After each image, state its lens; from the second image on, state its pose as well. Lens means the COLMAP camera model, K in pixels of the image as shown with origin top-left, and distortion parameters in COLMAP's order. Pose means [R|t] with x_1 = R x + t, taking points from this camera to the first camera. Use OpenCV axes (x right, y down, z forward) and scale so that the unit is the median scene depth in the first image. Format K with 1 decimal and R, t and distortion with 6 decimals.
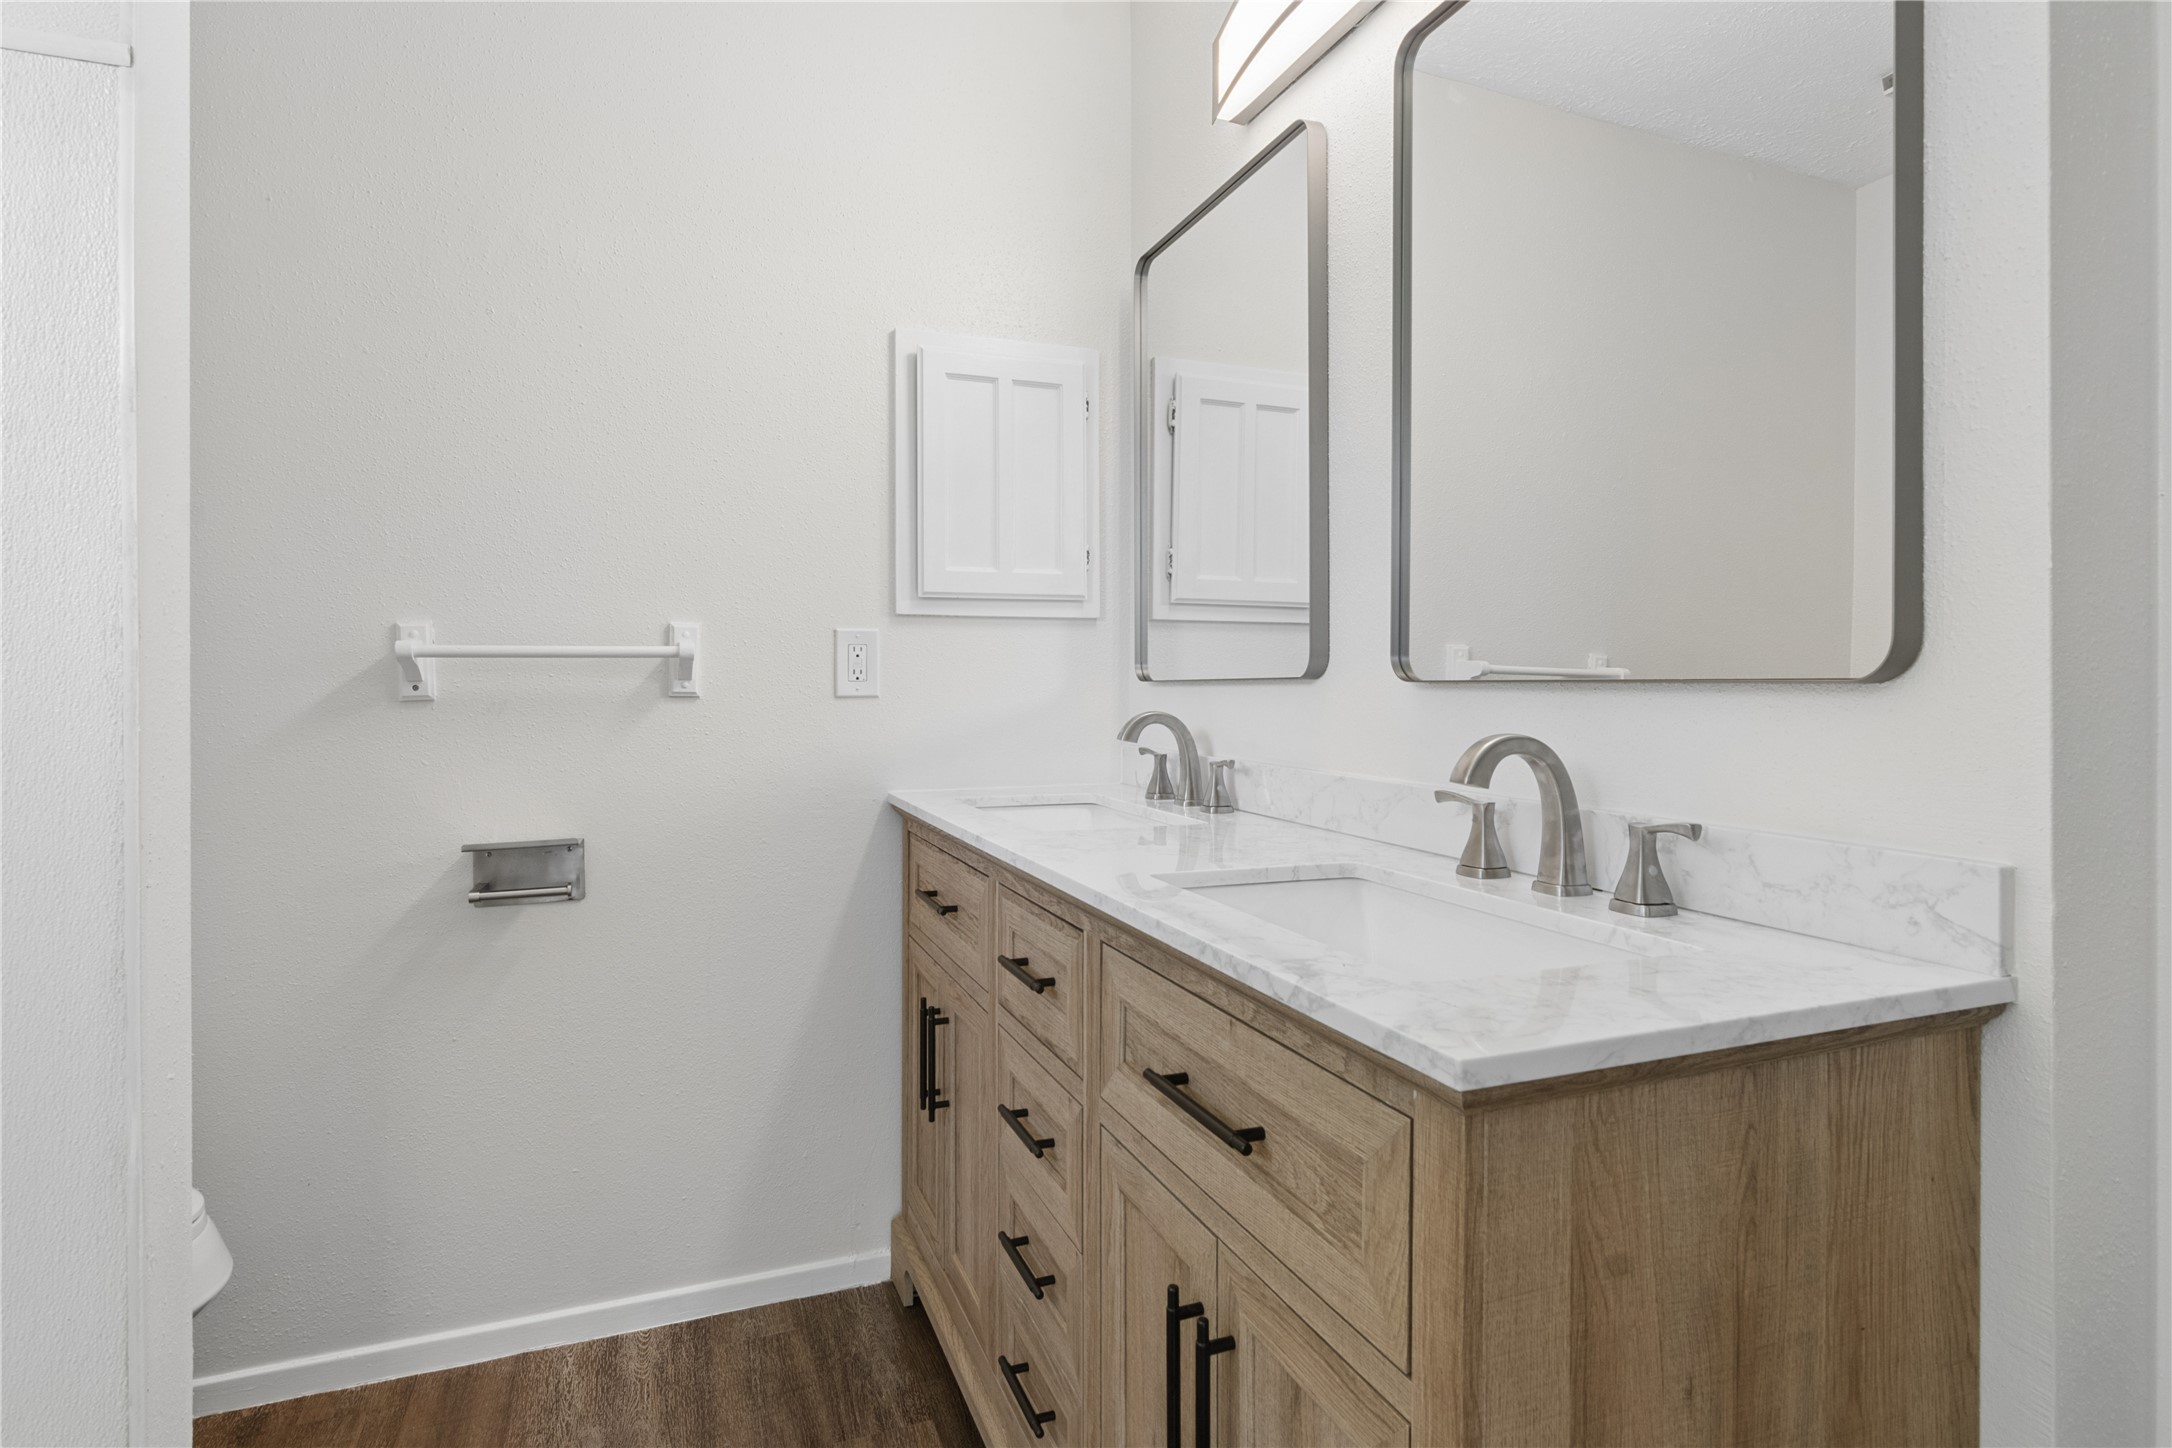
lens RADIAL K [[1114.1, 0, 1084.0], [0, 1114.1, 691.1], [0, 0, 1]] dist [-0.001845, 0.000490]
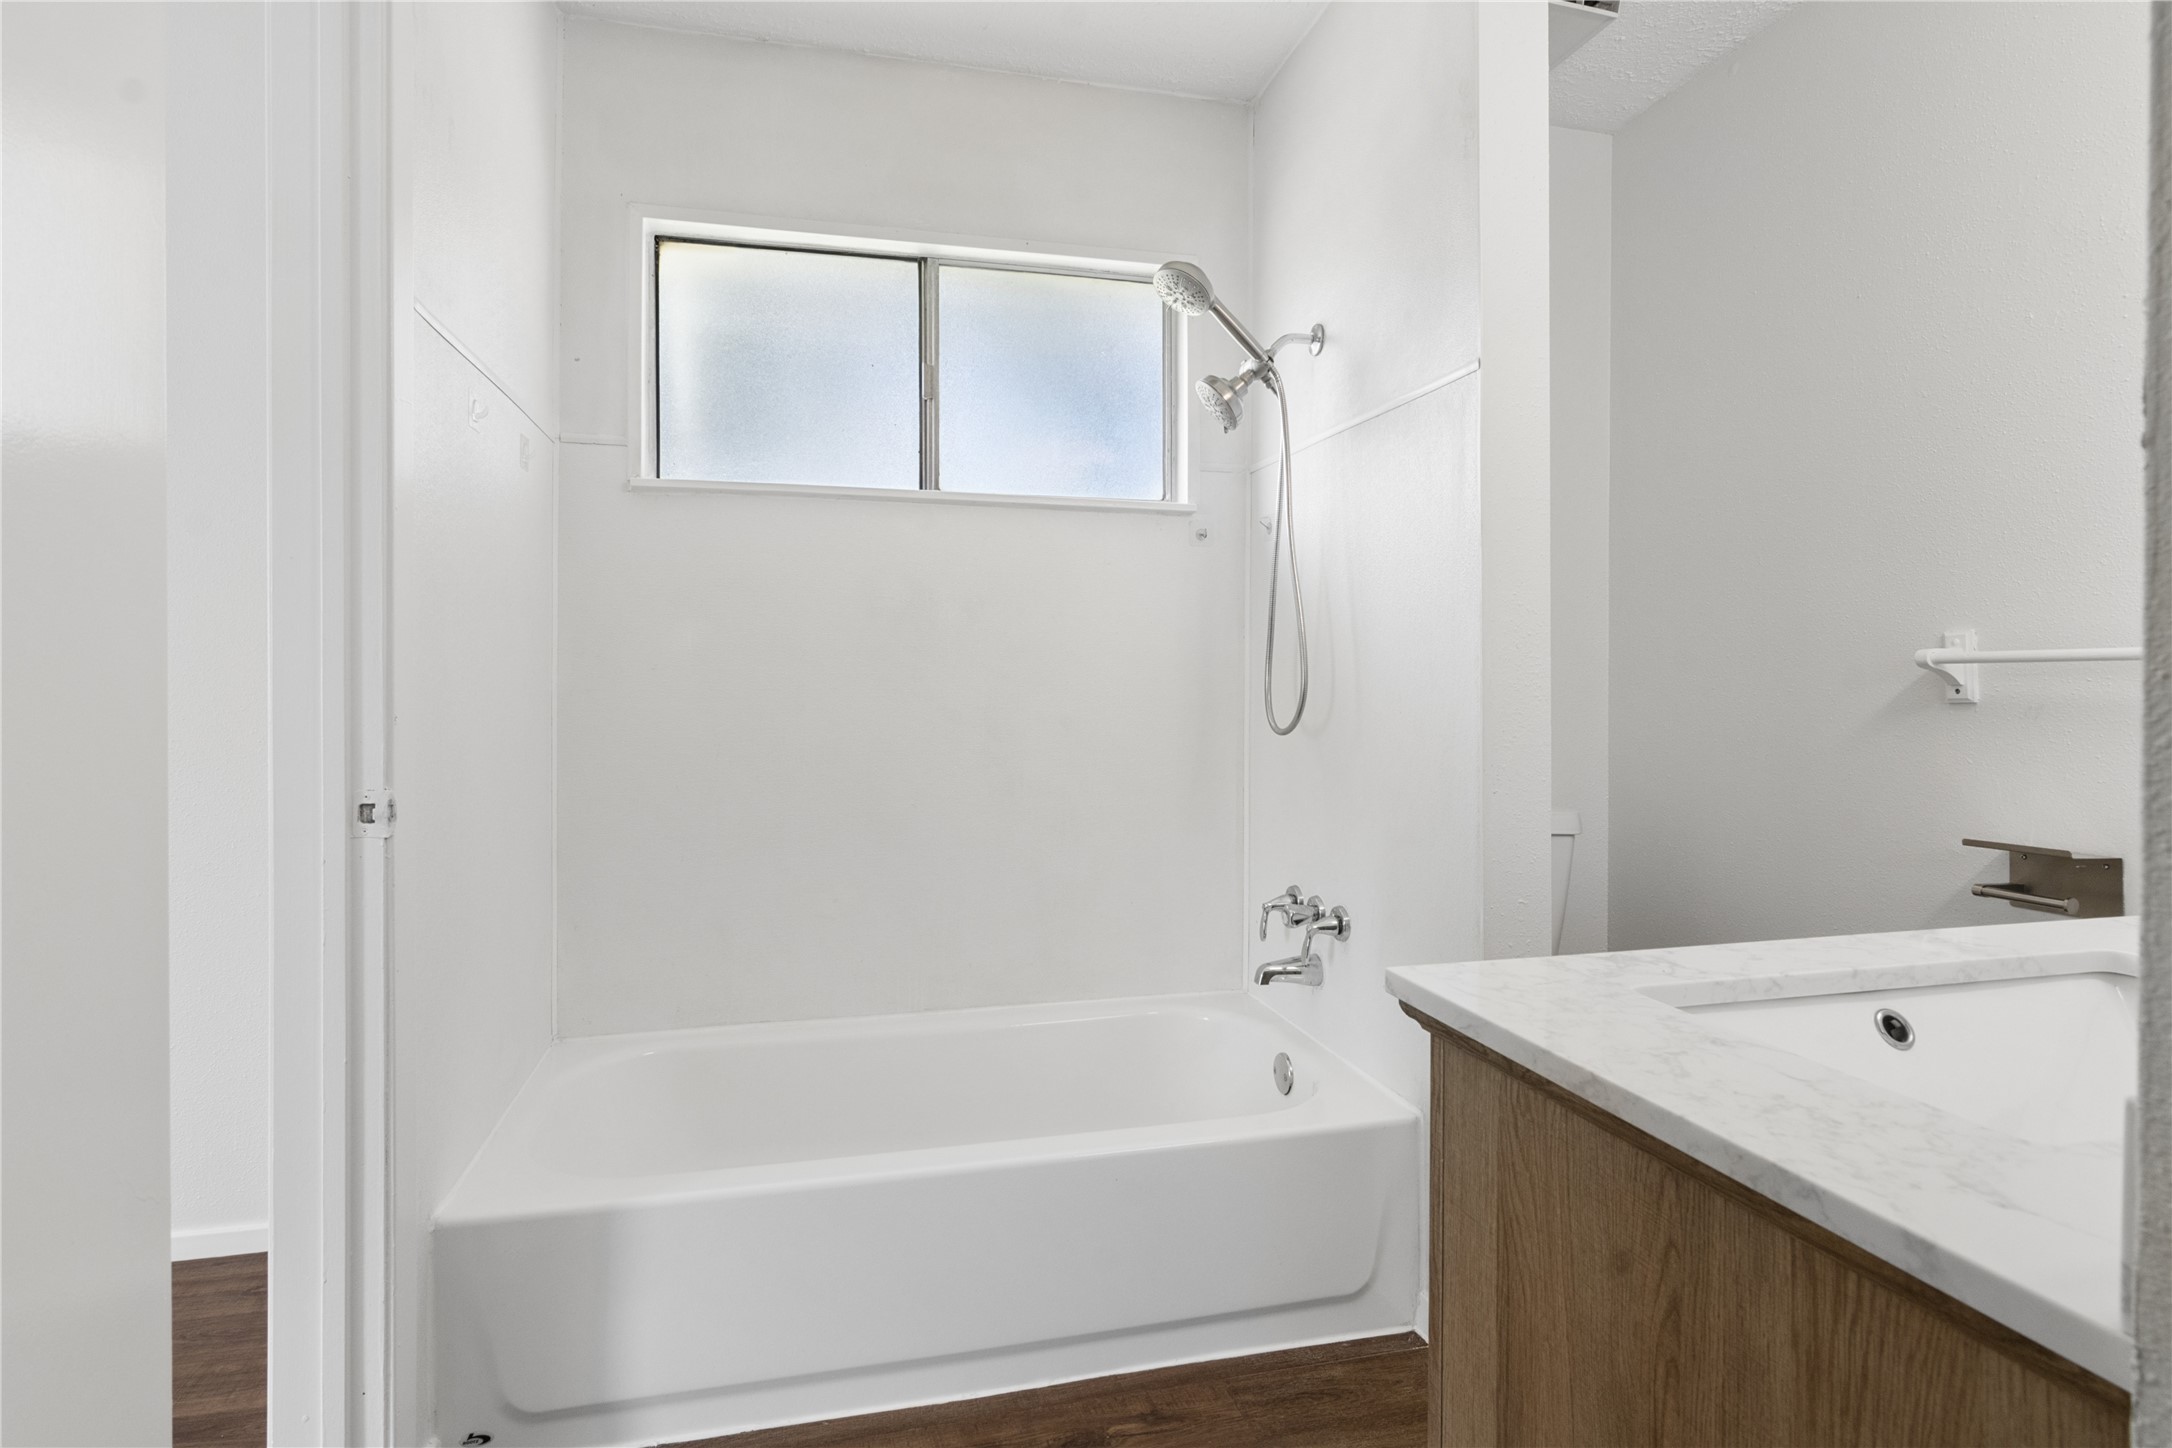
lens RADIAL K [[1114.1, 0, 1084.0], [0, 1114.1, 691.1], [0, 0, 1]] dist [-0.001845, 0.000490]
pose [[-0.126450, 0.006916, -0.991949, 1.457346], [-0.007136, 0.999943, 0.007881, -0.013775], [0.991947, 0.008075, -0.126393, 0.677292]]
